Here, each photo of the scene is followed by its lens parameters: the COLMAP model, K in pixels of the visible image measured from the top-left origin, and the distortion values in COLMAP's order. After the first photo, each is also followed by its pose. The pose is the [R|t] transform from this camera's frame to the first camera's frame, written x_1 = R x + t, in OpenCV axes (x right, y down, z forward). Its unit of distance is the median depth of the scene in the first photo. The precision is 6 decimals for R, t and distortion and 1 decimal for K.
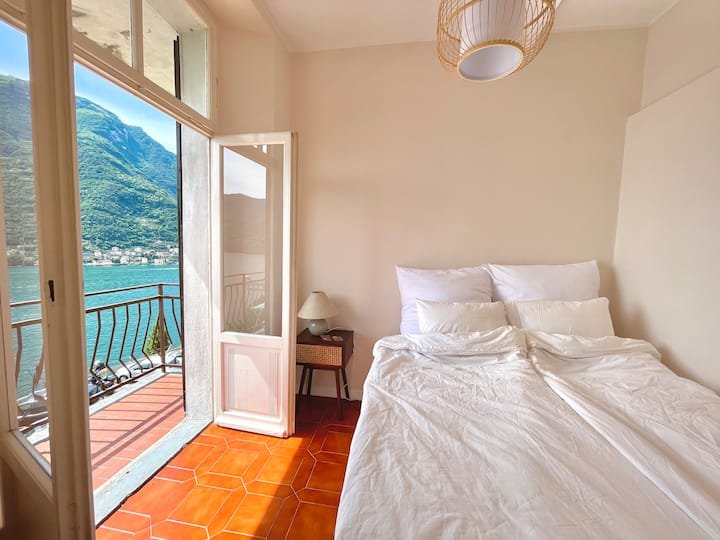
lens RADIAL K [[284.6, 0, 360.0], [0, 284.6, 270.0], [0, 0, 1]] dist [0.001007, 0.000091]
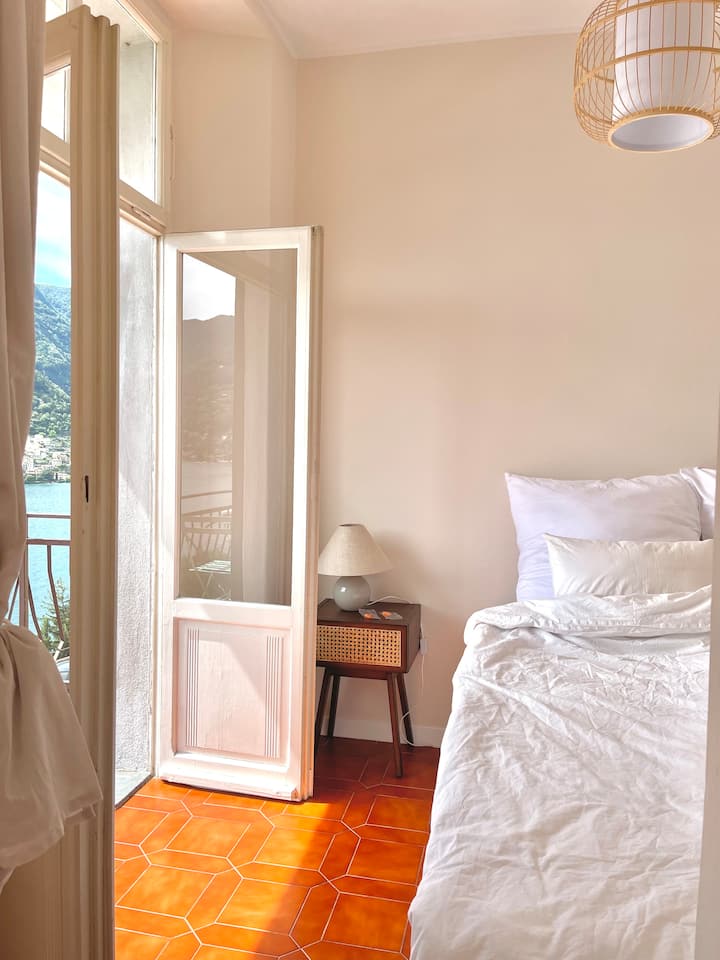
lens RADIAL K [[753.8, 0, 360.0], [0, 753.8, 480.0], [0, 0, 1]] dist [0.029394, -0.002161]
pose [[0.998366, -0.006545, -0.056766, -0.069365], [0.004963, 0.999596, -0.027975, 0.043035], [0.056927, 0.027648, 0.997995, -0.435946]]
